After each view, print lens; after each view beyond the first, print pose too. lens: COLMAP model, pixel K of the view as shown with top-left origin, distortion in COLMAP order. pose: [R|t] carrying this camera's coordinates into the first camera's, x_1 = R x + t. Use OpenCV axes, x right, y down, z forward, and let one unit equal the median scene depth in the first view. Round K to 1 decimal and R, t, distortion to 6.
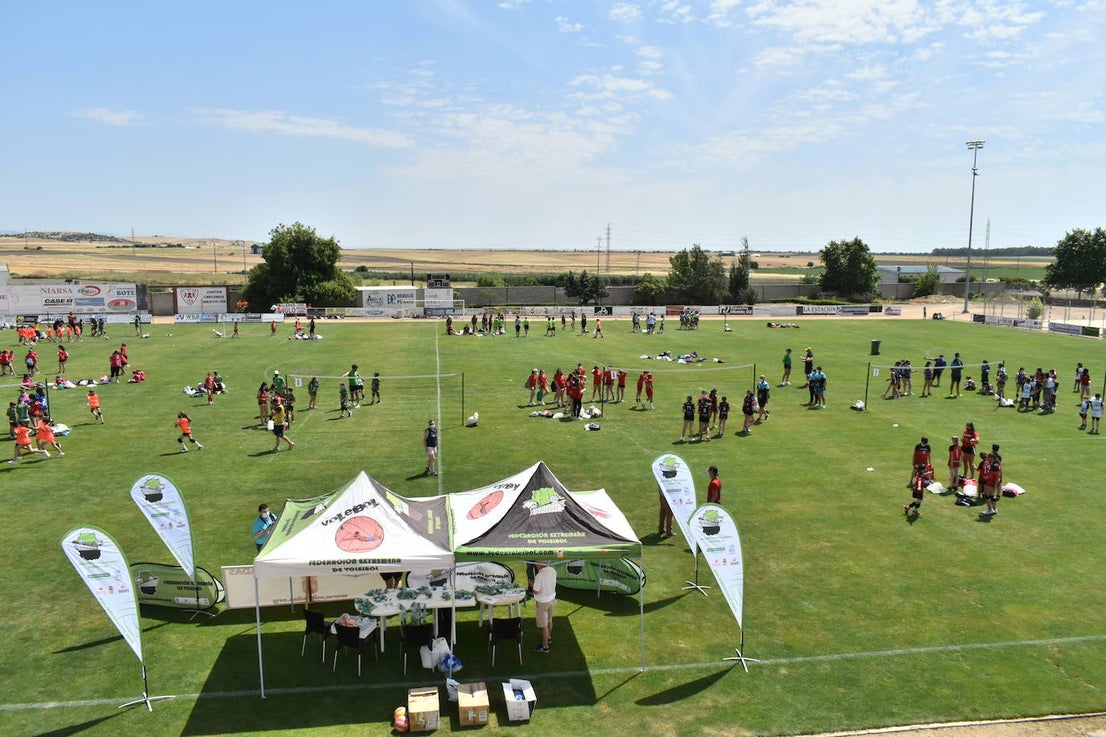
lens RADIAL K [[846.5, 0, 553.0], [0, 846.5, 375.7], [0, 0, 1]] dist [-0.013246, 0.011963]
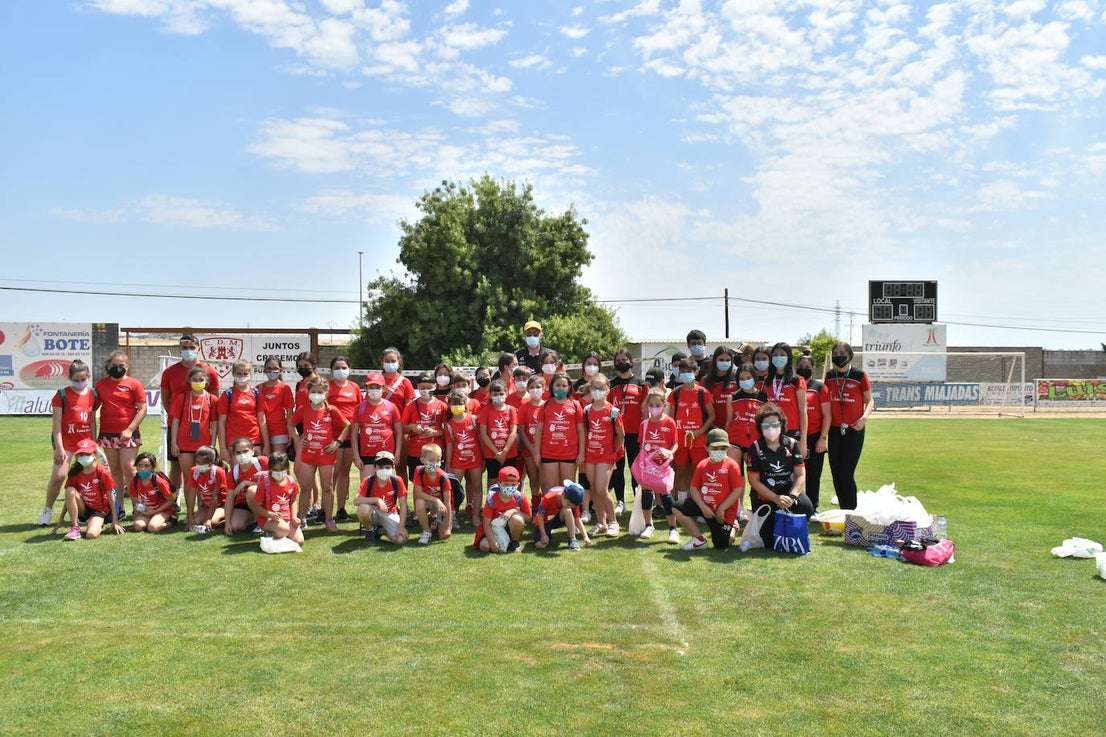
lens RADIAL K [[957.5, 0, 556.4], [0, 957.5, 366.1], [0, 0, 1]] dist [-0.036176, 0.002273]
pose [[0.988209, -0.002608, -0.153089, -0.203852], [-0.017727, 0.991182, -0.131317, -0.032466], [0.152082, 0.132482, 0.979449, 0.580779]]
